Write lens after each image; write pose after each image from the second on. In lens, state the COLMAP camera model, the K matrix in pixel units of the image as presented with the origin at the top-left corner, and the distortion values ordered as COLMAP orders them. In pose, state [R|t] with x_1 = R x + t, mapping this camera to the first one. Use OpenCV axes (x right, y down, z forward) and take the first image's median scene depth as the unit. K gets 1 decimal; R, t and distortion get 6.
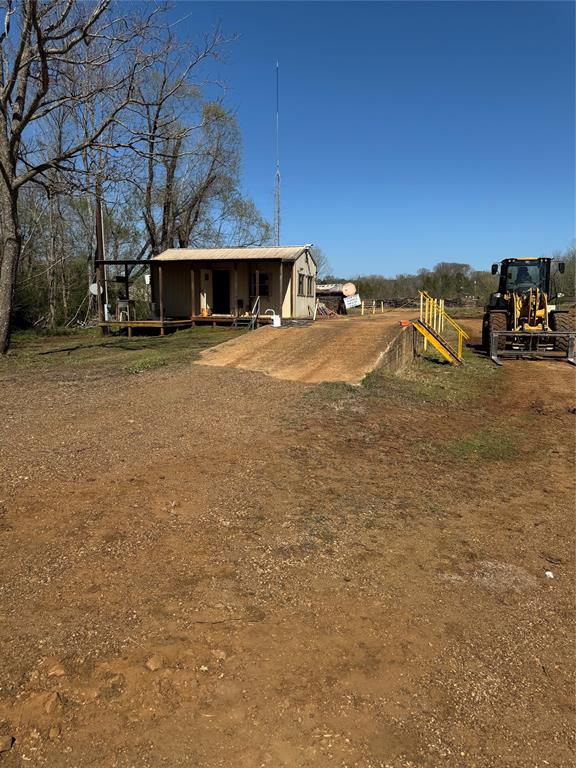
lens RADIAL K [[537.7, 0, 286.3], [0, 537.7, 386.6], [0, 0, 1]] dist [0.065604, -0.079538]
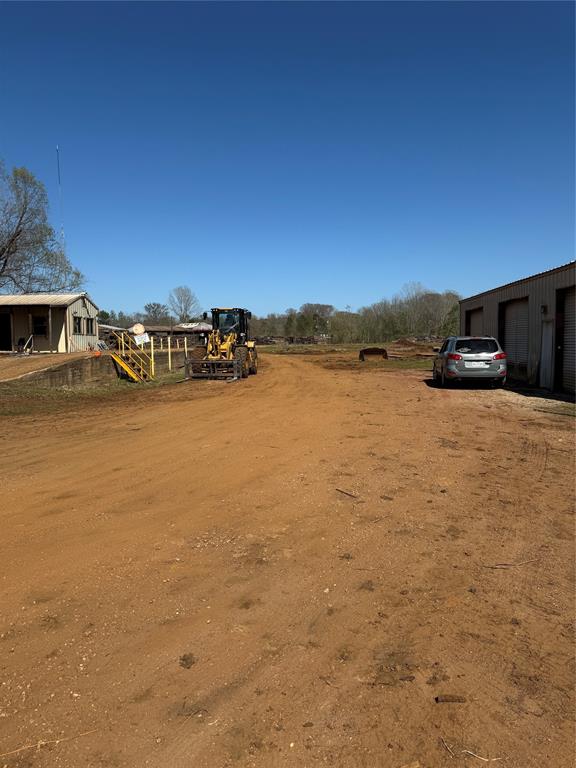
lens RADIAL K [[537.7, 0, 294.5], [0, 537.7, 378.9], [0, 0, 1]] dist [0.065604, -0.079538]
pose [[0.974424, -0.024992, 0.223325, 0.227413], [0.043478, 0.995986, -0.078244, 0.046181], [-0.220473, 0.085953, 0.971598, -0.277133]]
